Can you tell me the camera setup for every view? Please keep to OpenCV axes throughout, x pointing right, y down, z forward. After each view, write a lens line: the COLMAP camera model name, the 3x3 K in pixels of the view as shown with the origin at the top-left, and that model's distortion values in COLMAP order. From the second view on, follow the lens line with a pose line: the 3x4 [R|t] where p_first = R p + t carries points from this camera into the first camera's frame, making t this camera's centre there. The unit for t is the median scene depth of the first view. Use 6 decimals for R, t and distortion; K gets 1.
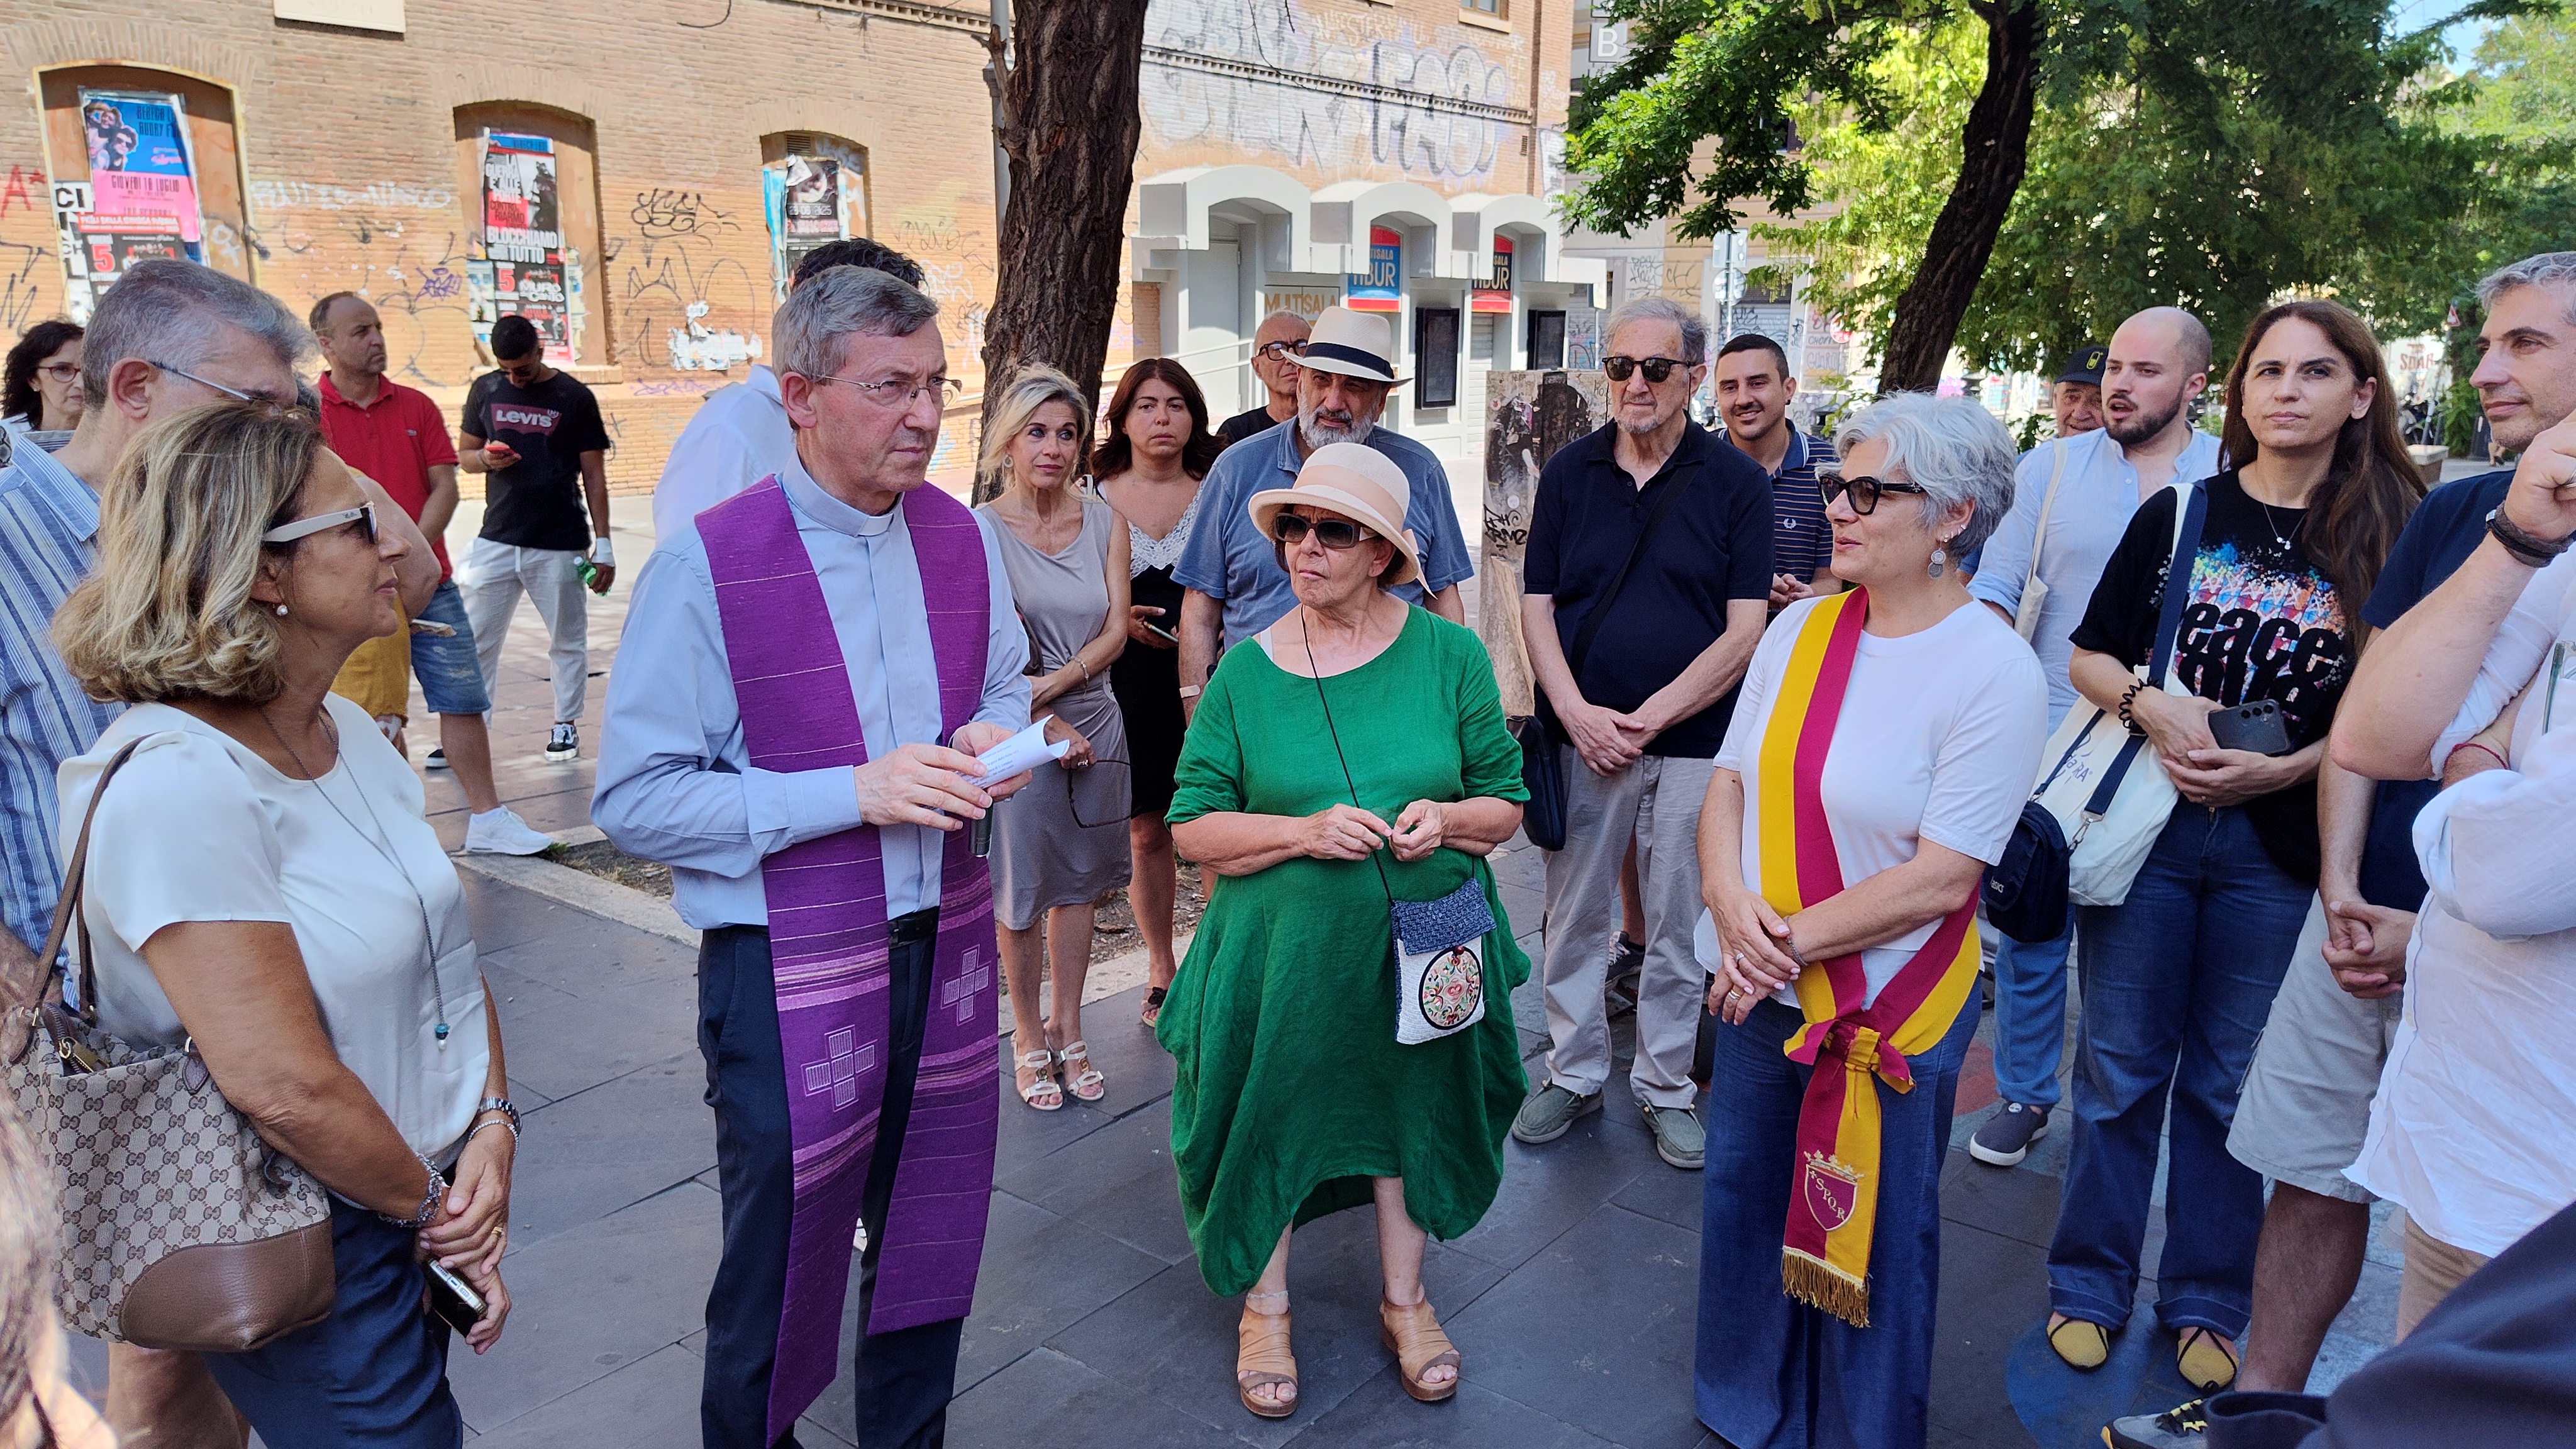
lens RADIAL K [[1789.4, 0, 1289.0], [0, 1789.4, 718.4], [0, 0, 1]] dist [-0.038323, 0.001741]
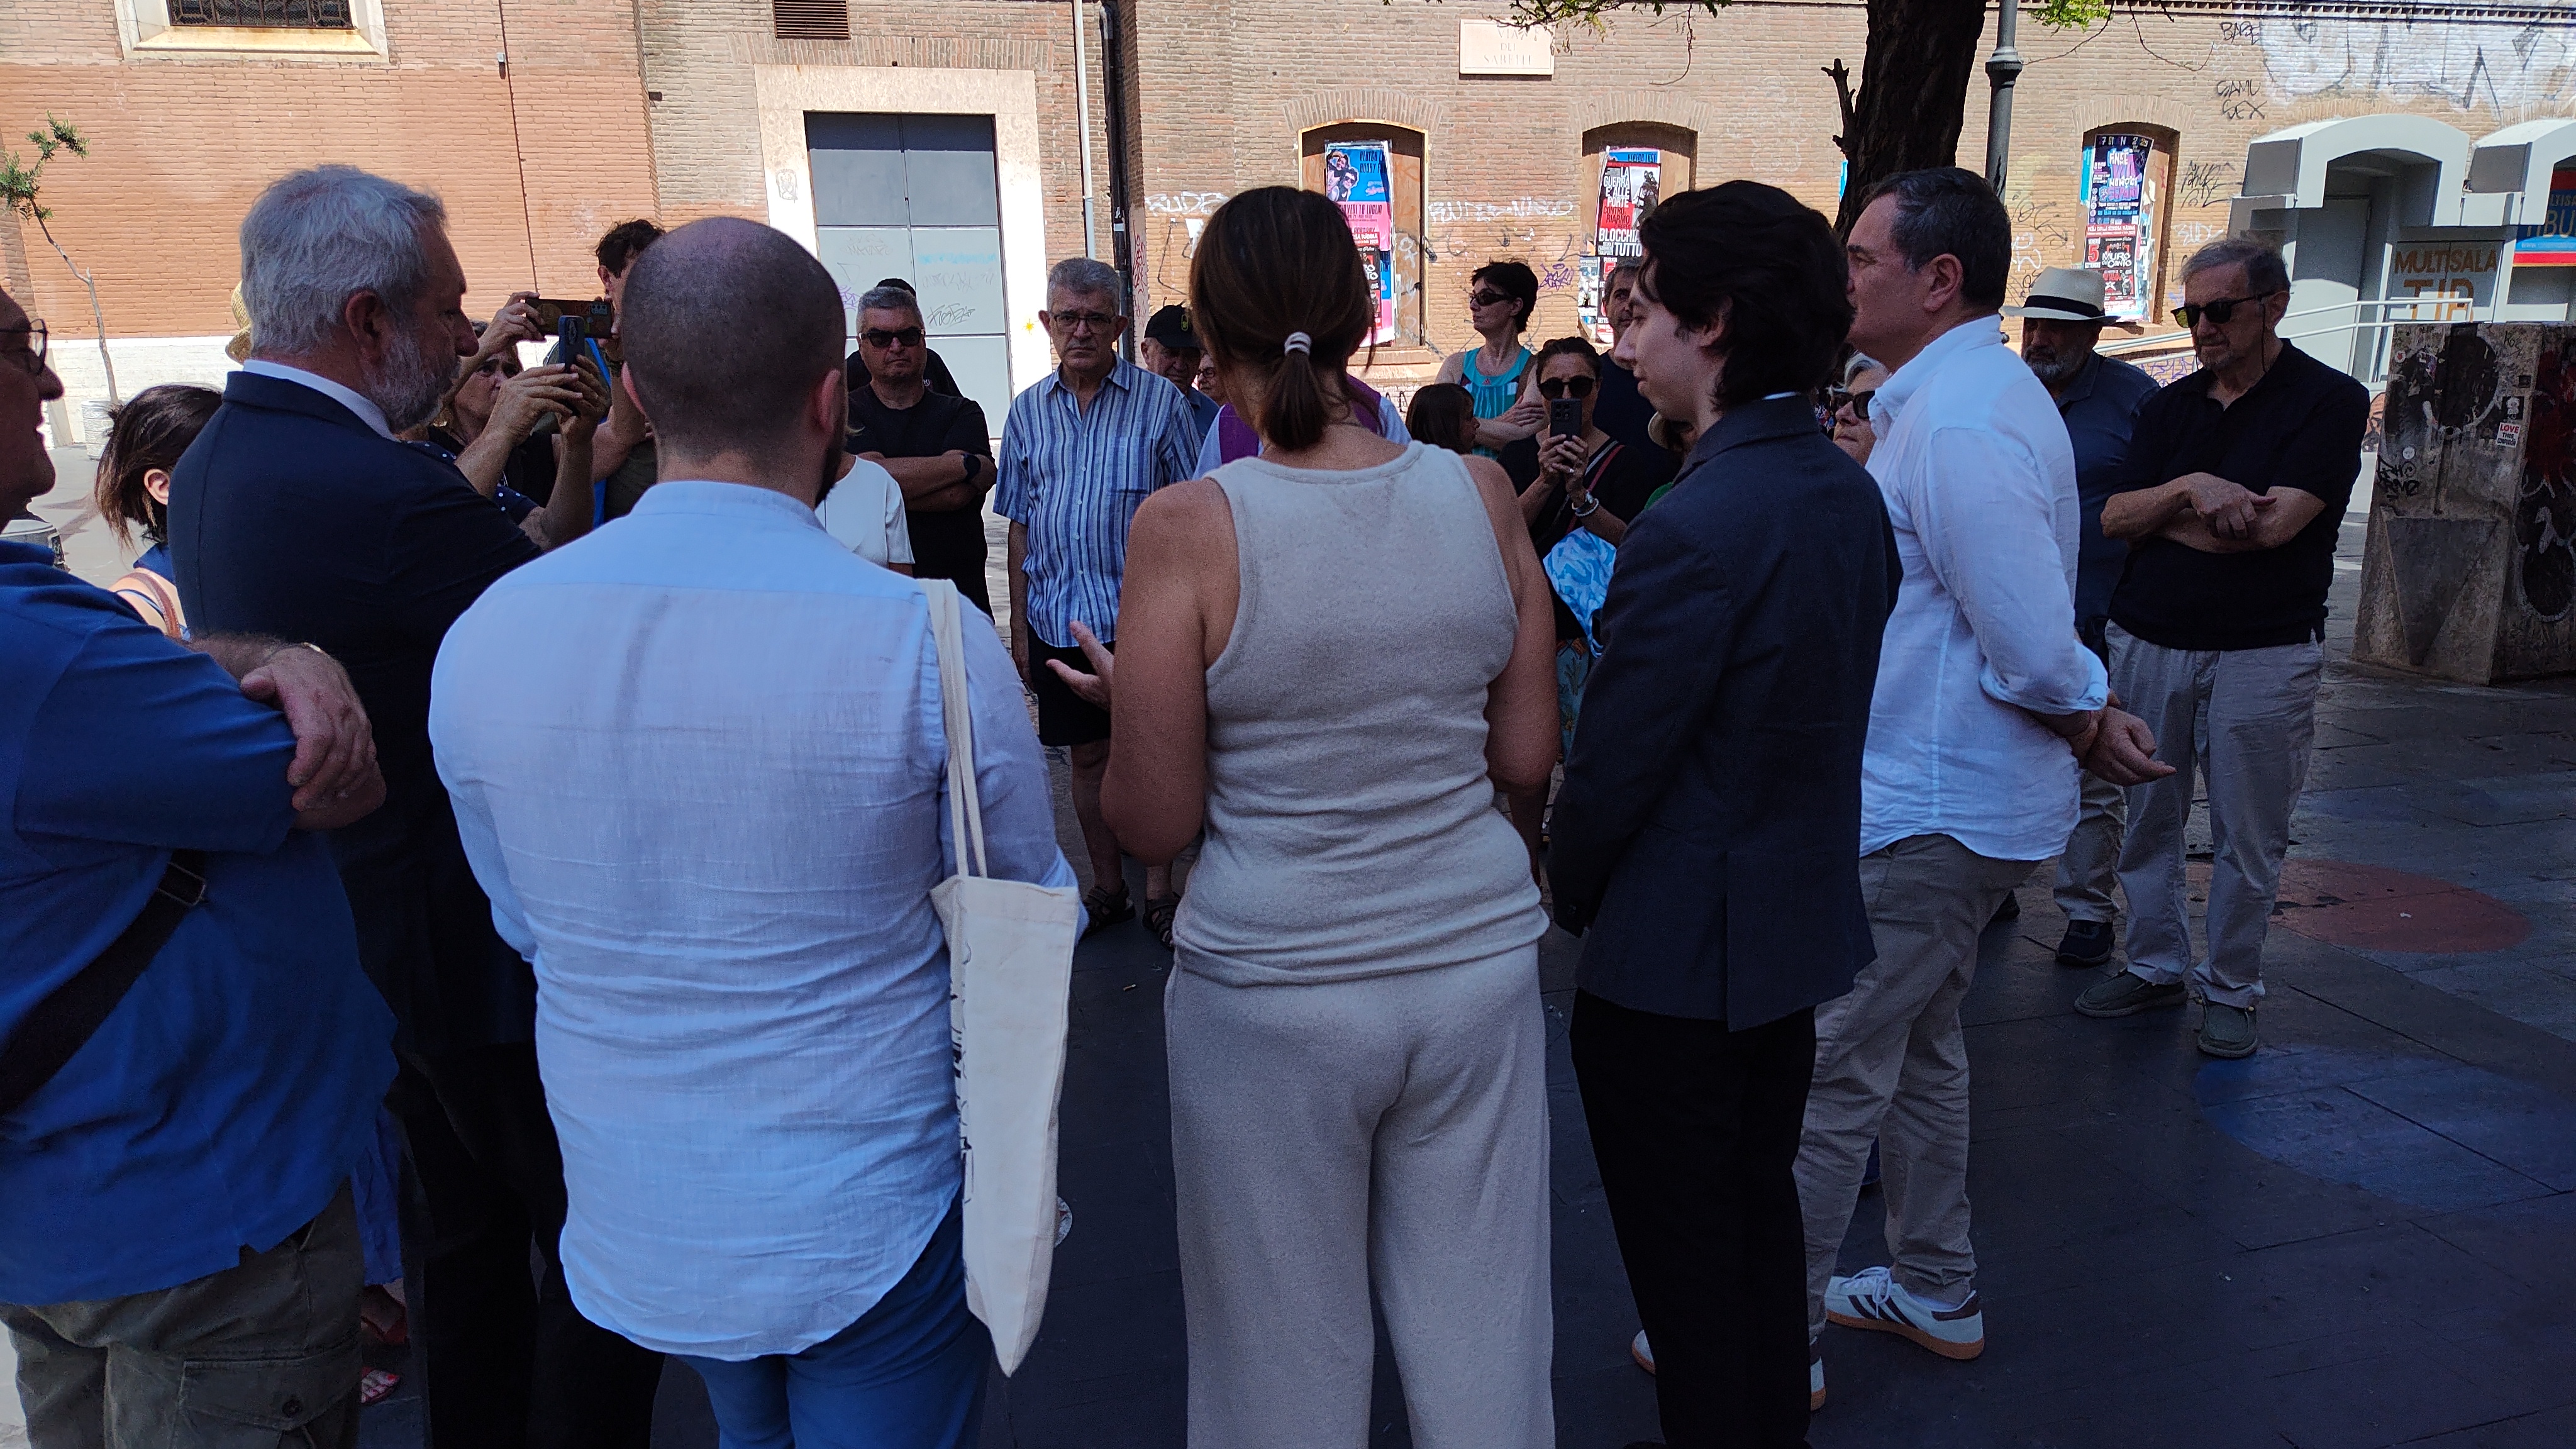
lens RADIAL K [[1745.2, 0, 1295.3], [0, 1745.2, 710.5], [0, 0, 1]] dist [0.060542, -0.079923]
pose [[0.799619, 0.106232, -0.591037, 0.142138], [-0.101089, 0.993995, 0.041895, 0.028284], [0.591938, 0.026247, 0.805556, -0.108277]]
